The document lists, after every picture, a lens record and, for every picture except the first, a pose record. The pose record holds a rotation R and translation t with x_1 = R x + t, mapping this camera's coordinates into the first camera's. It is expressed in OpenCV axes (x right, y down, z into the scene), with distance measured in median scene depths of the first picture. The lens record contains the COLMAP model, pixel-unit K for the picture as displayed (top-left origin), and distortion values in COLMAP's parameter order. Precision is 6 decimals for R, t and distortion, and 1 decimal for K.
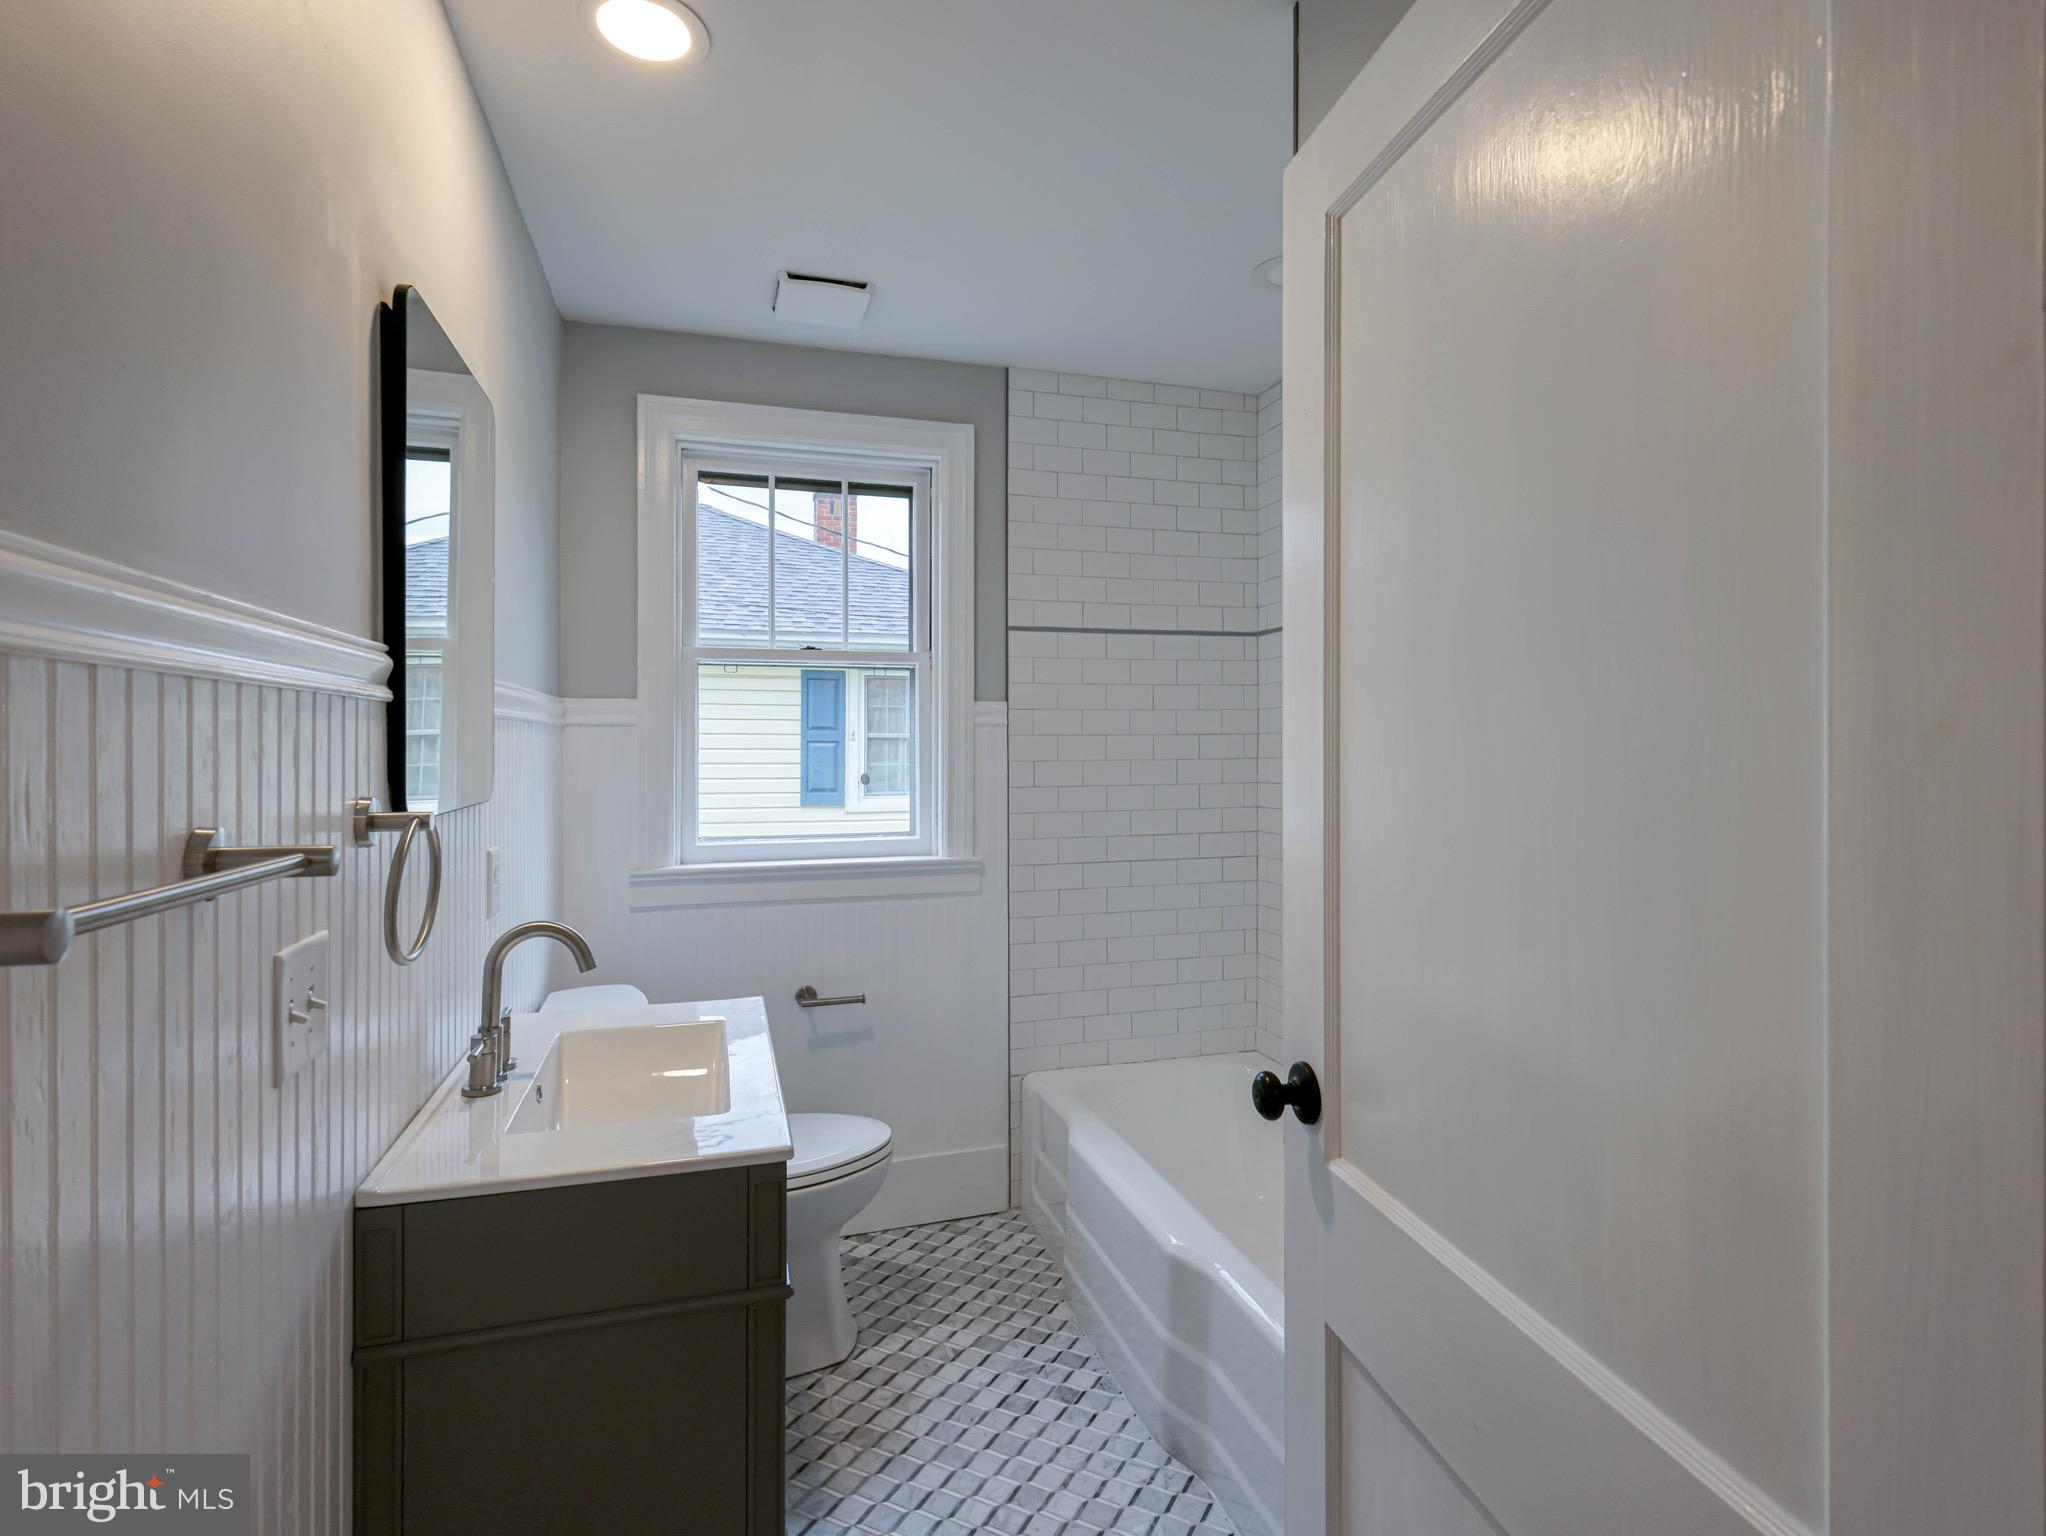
lens RADIAL K [[1011.6, 0, 1044.1], [0, 1011.6, 750.4], [0, 0, 1]] dist [-0.001393, 0.000791]
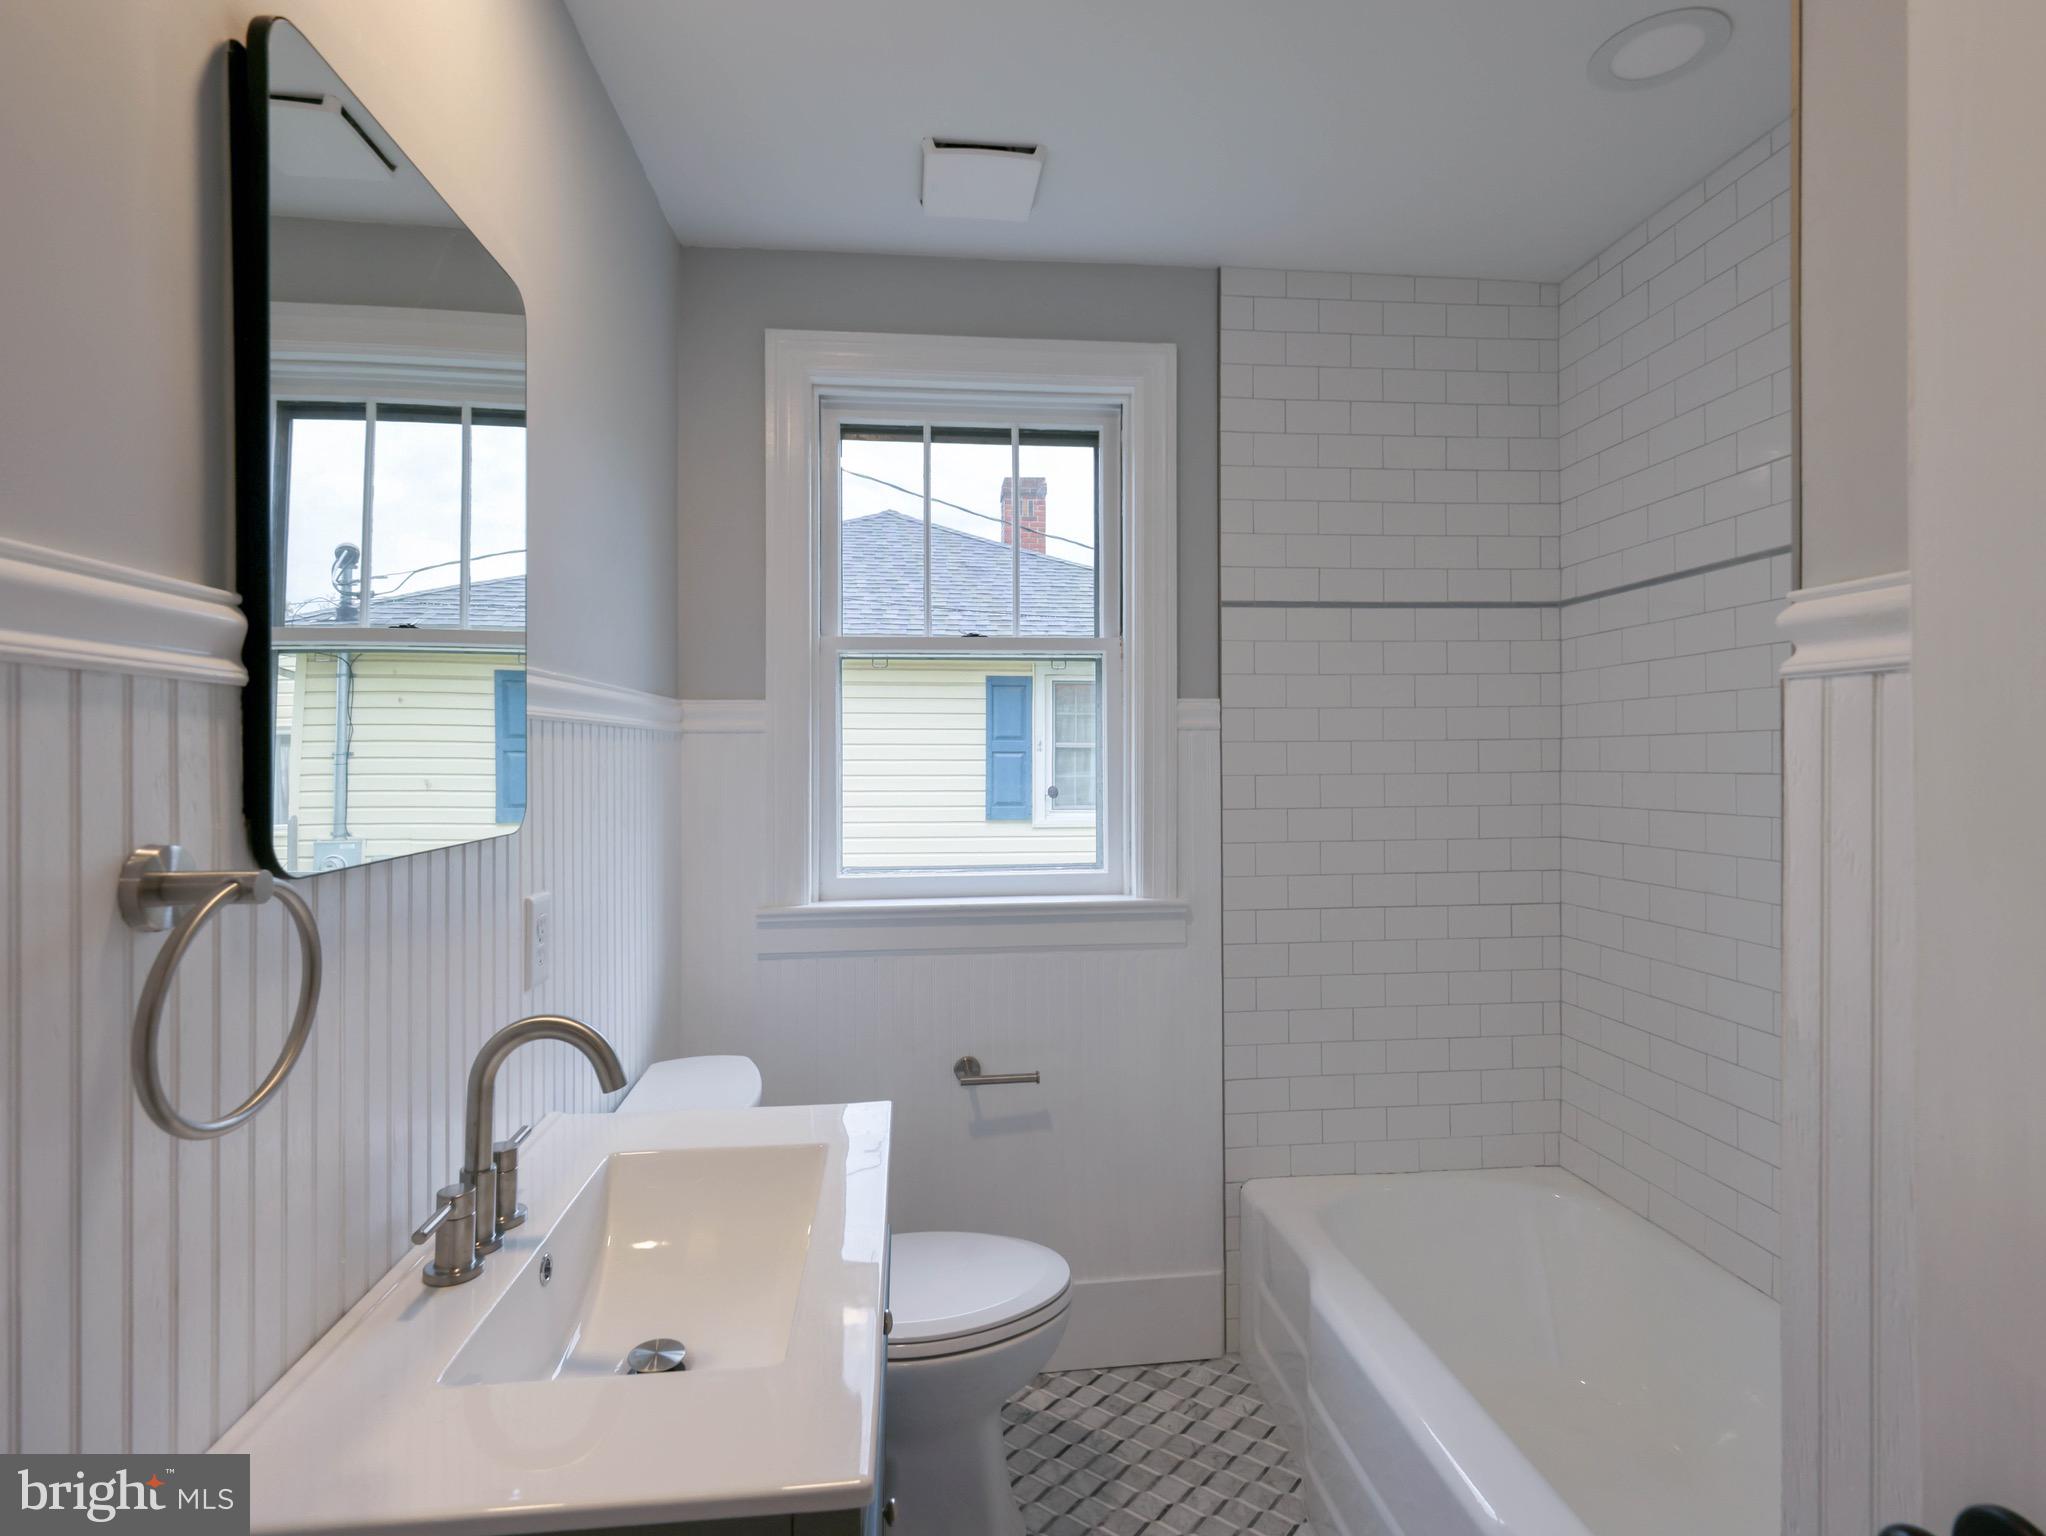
lens RADIAL K [[1011.6, 0, 1033.7], [0, 1011.6, 762.2], [0, 0, 1]] dist [-0.001393, 0.000791]
pose [[0.980135, -0.002276, -0.198317, -0.024225], [0.002466, 0.999997, 0.000714, -0.000586], [0.198314, -0.001189, 0.980138, 0.224369]]
